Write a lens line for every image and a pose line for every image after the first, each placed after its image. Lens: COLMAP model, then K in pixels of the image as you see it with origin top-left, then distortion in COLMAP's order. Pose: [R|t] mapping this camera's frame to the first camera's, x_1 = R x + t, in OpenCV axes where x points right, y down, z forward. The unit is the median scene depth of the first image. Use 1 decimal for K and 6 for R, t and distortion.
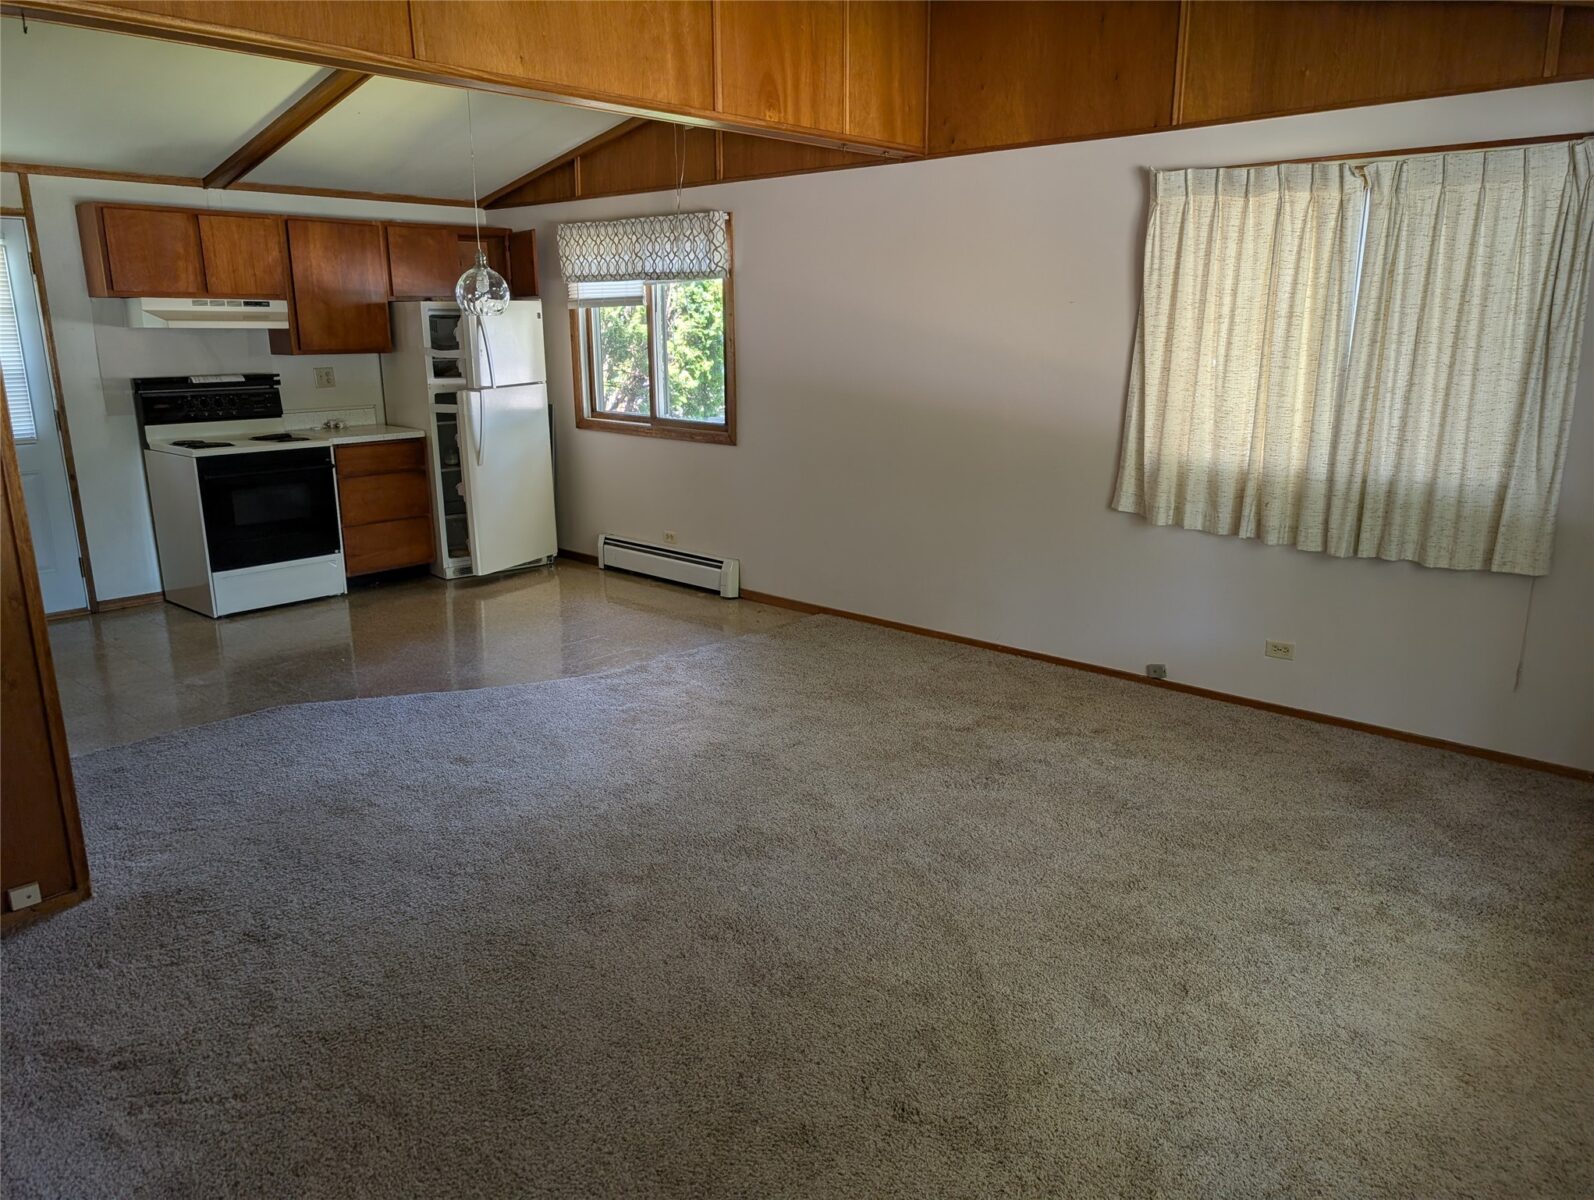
lens RADIAL K [[1158.2, 0, 792.8], [0, 1158.2, 620.6], [0, 0, 1]] dist [0.008878, -0.004738]
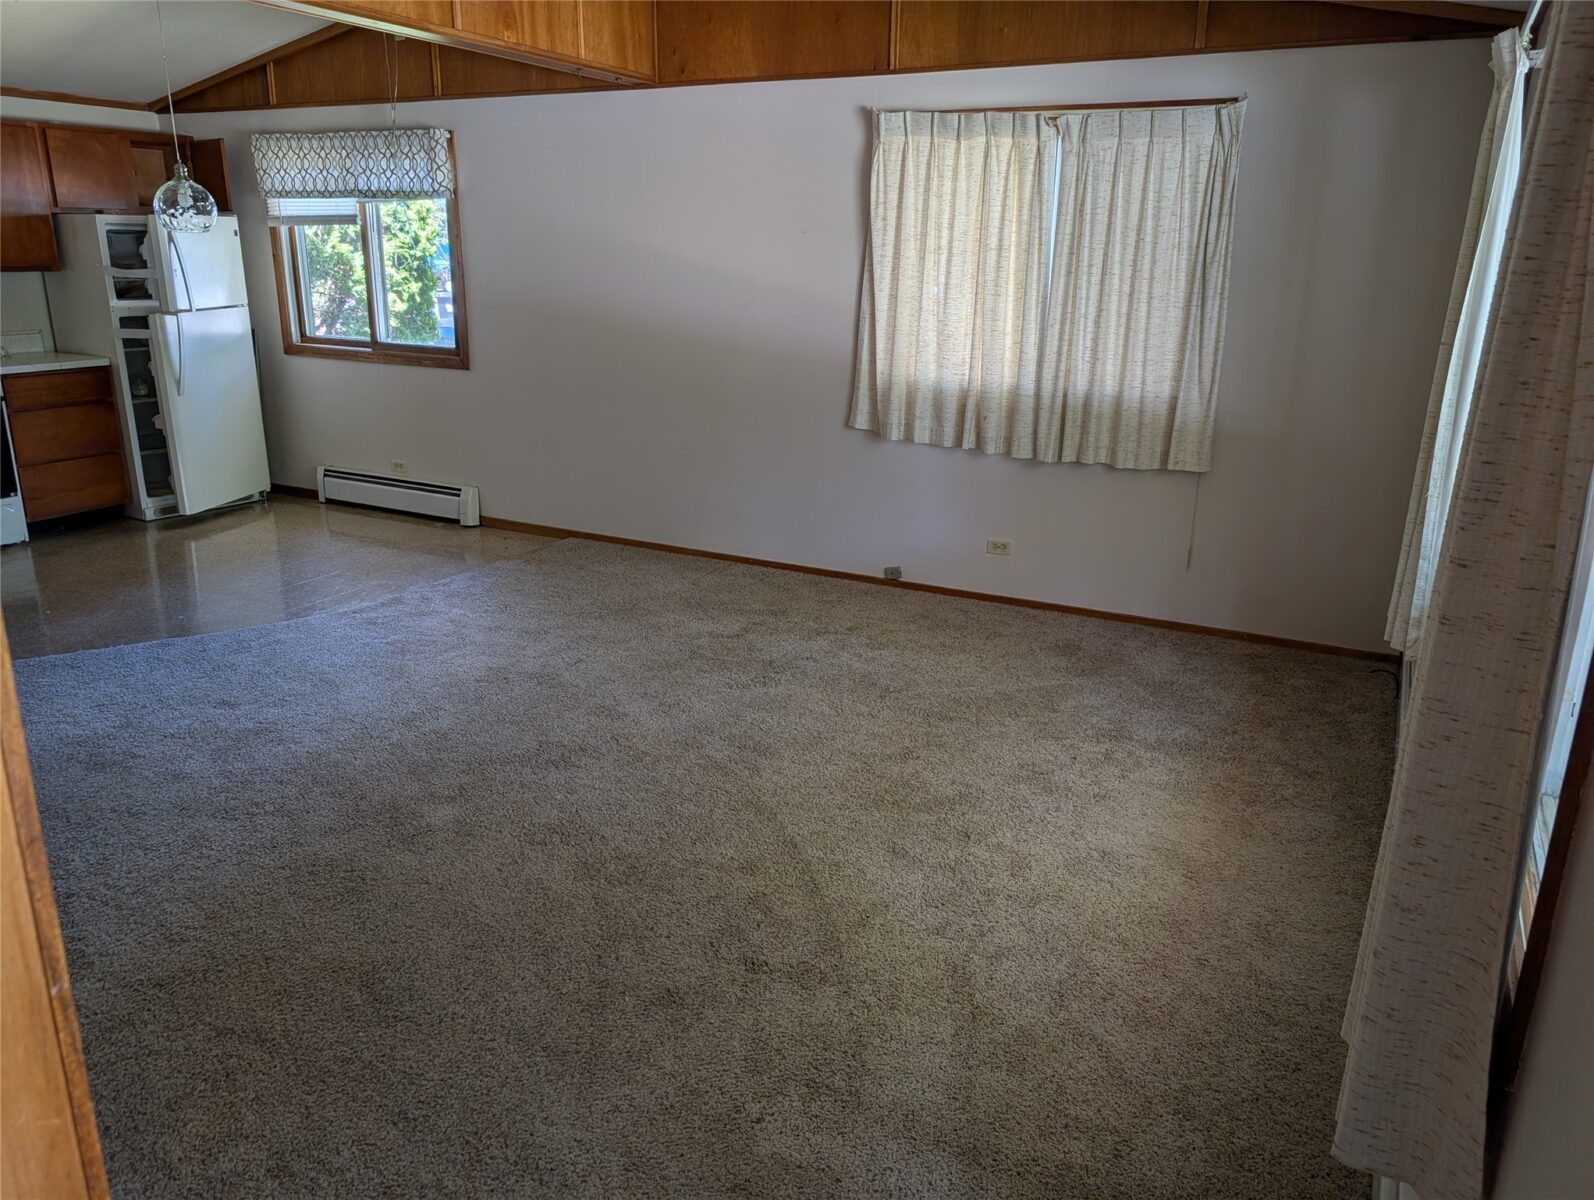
lens RADIAL K [[1158.2, 0, 797.6], [0, 1158.2, 591.7], [0, 0, 1]] dist [0.008117, -0.002854]
pose [[0.963495, -0.060520, 0.260798, -0.051375], [0.050619, 0.997725, 0.044522, 0.006465], [-0.262899, -0.029696, 0.964366, -0.029870]]
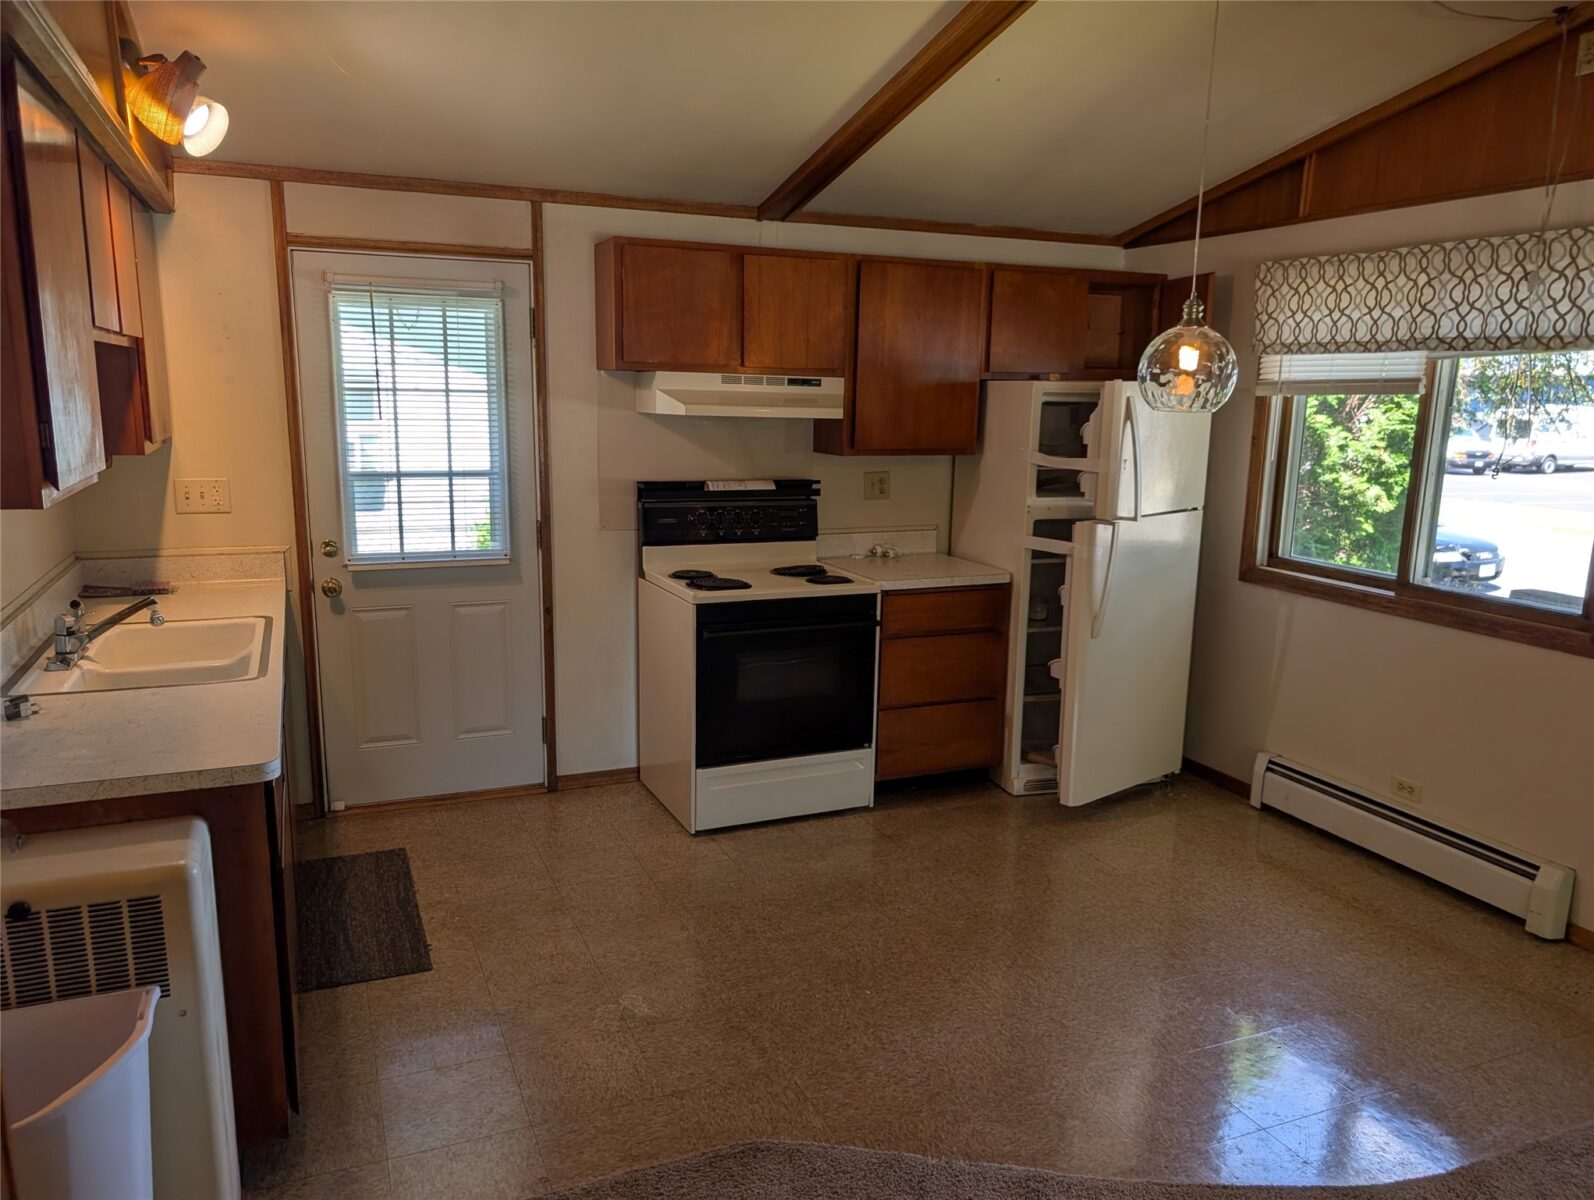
lens RADIAL K [[1153.0, 0, 782.3], [0, 1153.0, 624.0], [0, 0, 1]] dist [0.007609, -0.004485]
pose [[0.909864, 0.102355, -0.402083, -0.189149], [-0.124207, 0.991845, -0.028579, -0.111962], [0.395878, 0.075944, 0.915157, 0.389419]]
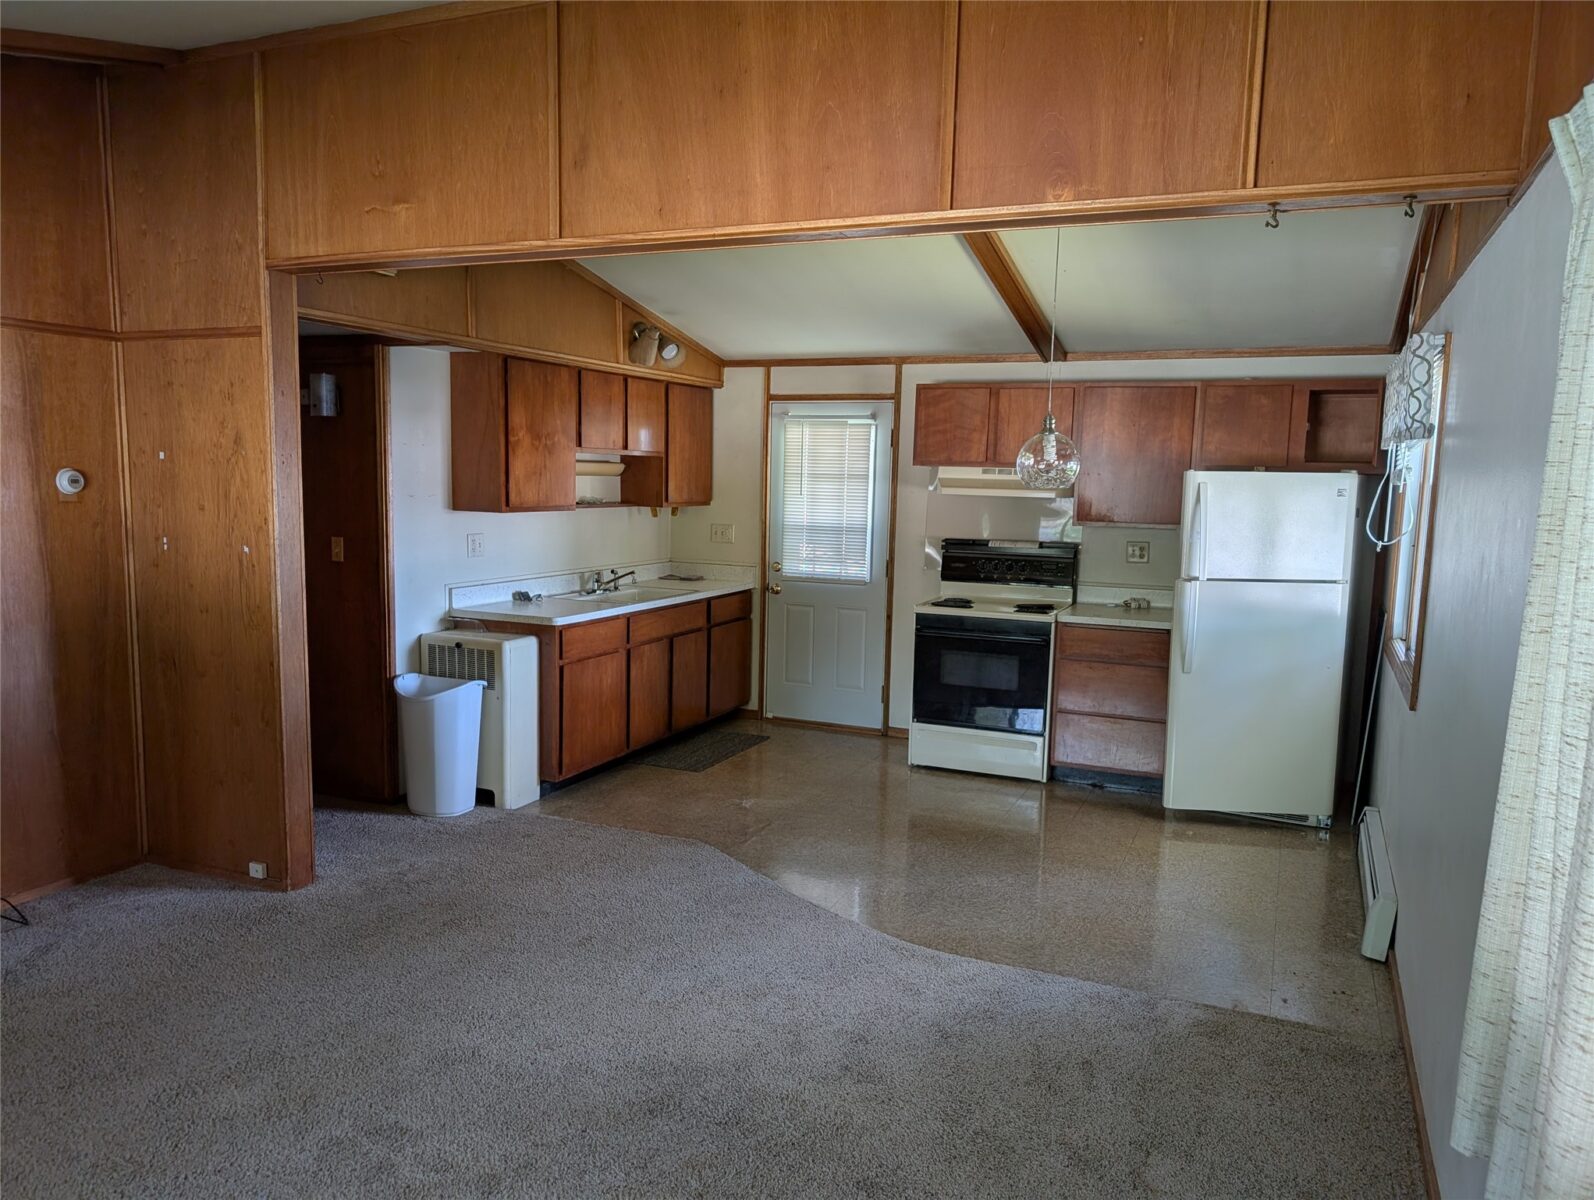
lens RADIAL K [[1128.7, 0, 776.8], [0, 1128.7, 618.8], [0, 0, 1]] dist [0.034836, -0.048782]
pose [[0.312850, 0.133630, -0.940355, 0.404281], [-0.261435, 0.963925, 0.050002, -0.148165], [0.913114, 0.230198, 0.336499, 0.518835]]
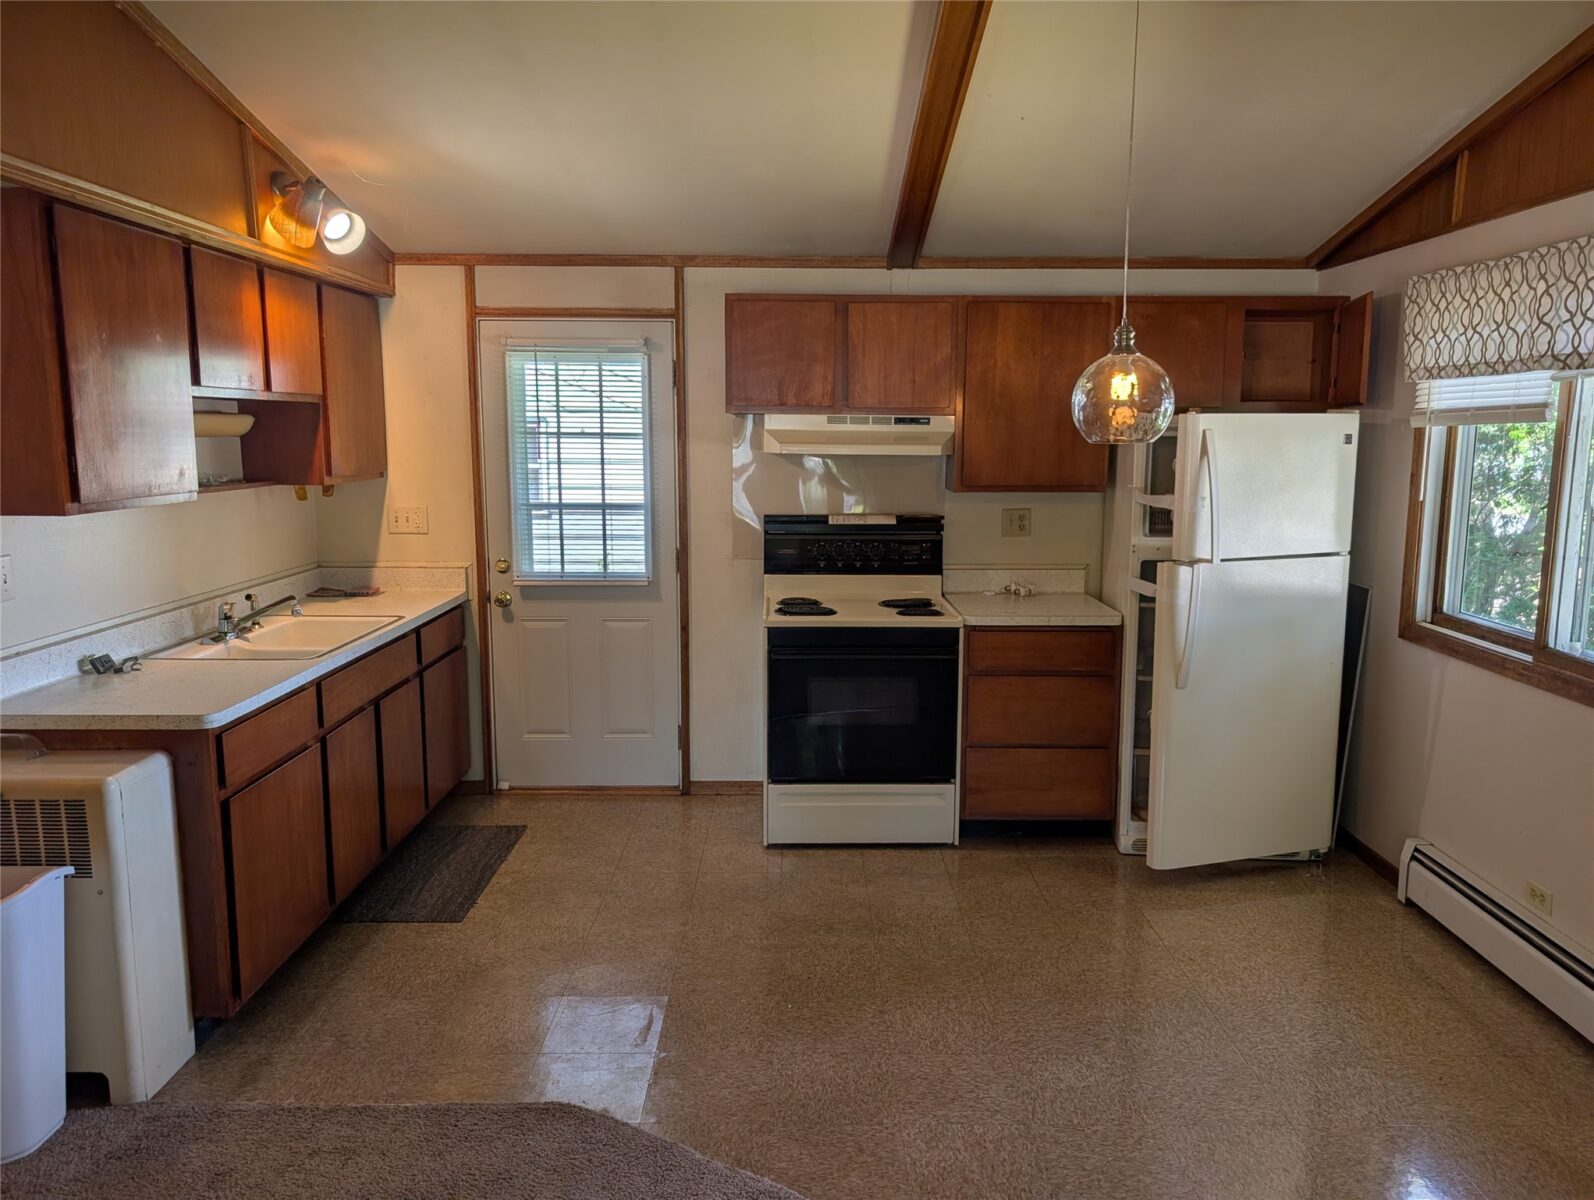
lens RADIAL K [[1148.4, 0, 800.9], [0, 1148.4, 601.8], [0, 0, 1]] dist [0.008629, -0.006819]
pose [[0.678885, 0.115116, -0.725164, 0.018283], [-0.190190, 0.981495, -0.022245, -0.139545], [0.709184, 0.153021, 0.688217, 0.500276]]
